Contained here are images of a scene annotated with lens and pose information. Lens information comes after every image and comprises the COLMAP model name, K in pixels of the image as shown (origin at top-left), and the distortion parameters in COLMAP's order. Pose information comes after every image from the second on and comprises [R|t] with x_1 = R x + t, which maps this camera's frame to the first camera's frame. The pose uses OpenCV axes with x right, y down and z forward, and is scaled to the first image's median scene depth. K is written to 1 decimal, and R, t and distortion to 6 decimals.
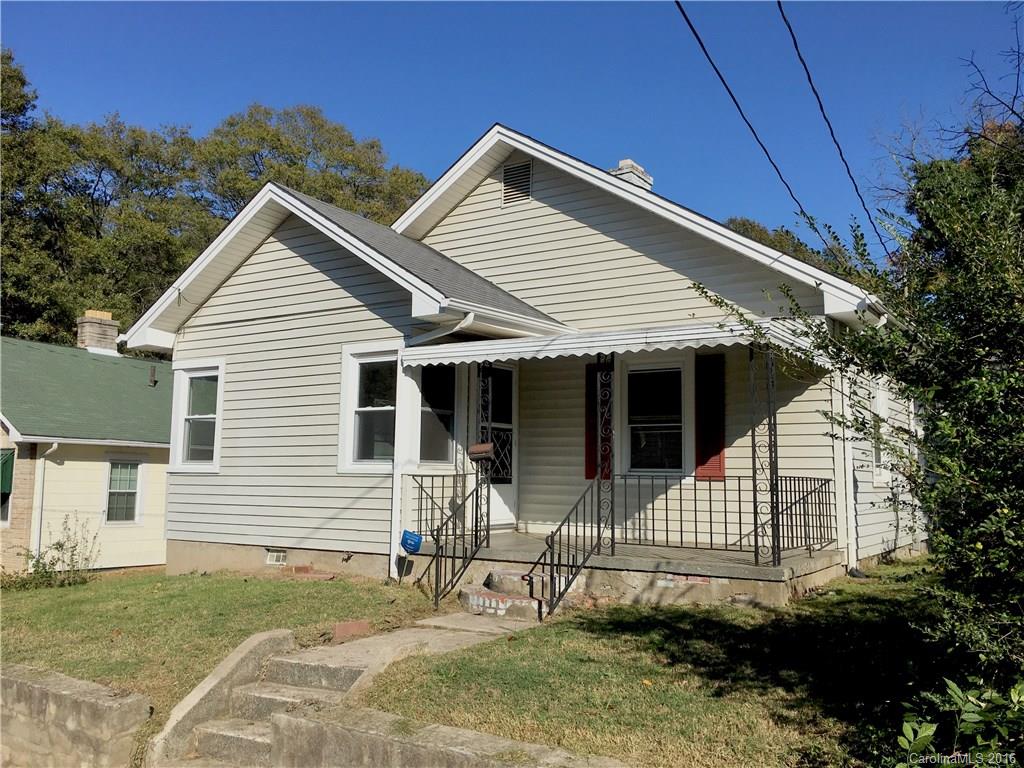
lens RADIAL K [[889.2, 0, 513.0], [0, 889.2, 382.9], [0, 0, 1]] dist [0.048241, -0.059799]
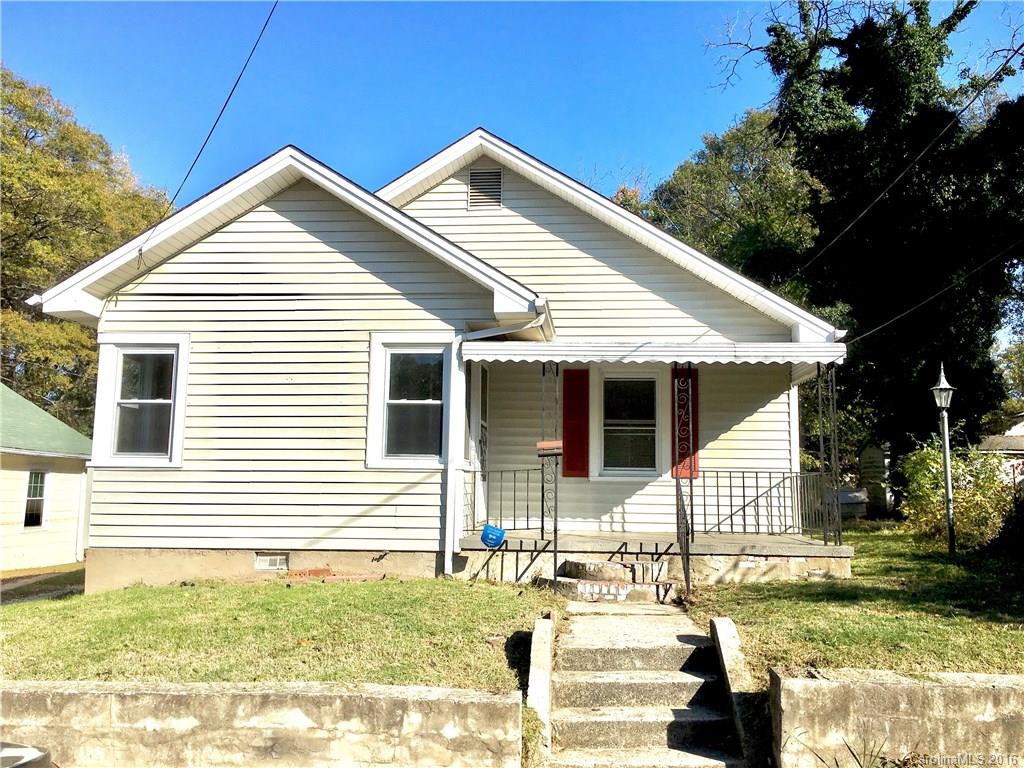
lens RADIAL K [[889.2, 0, 509.3], [0, 889.2, 382.3], [0, 0, 1]] dist [0.048241, -0.059799]
pose [[0.877702, 0.057409, 0.475755, -0.524180], [-0.052504, 0.998342, -0.023606, 0.025102], [-0.476322, -0.004260, 0.879261, 0.099625]]
